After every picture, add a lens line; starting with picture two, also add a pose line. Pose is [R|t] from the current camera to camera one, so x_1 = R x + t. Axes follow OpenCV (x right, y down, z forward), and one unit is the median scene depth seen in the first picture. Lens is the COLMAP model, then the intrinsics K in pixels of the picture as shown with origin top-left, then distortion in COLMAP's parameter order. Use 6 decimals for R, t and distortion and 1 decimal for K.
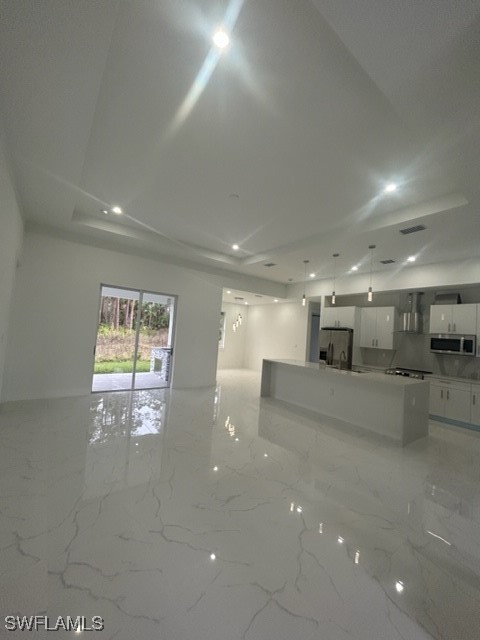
lens RADIAL K [[259.7, 0, 238.0], [0, 259.7, 321.9], [0, 0, 1]] dist [0.001930, 0.000636]
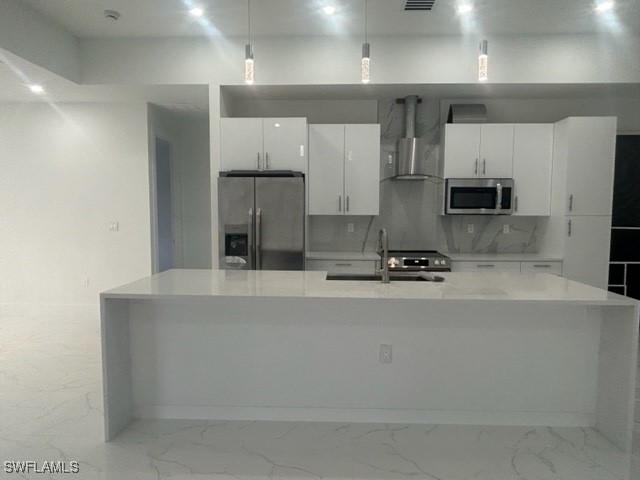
lens RADIAL K [[409.6, 0, 320.0], [0, 409.6, 239.5], [0, 0, 1]] dist [0.005092, 0.002717]
pose [[0.626721, -0.122829, 0.769502, -0.062772], [0.002786, 0.987846, 0.155412, 0.030536], [-0.779239, -0.095256, 0.619446, 0.567786]]
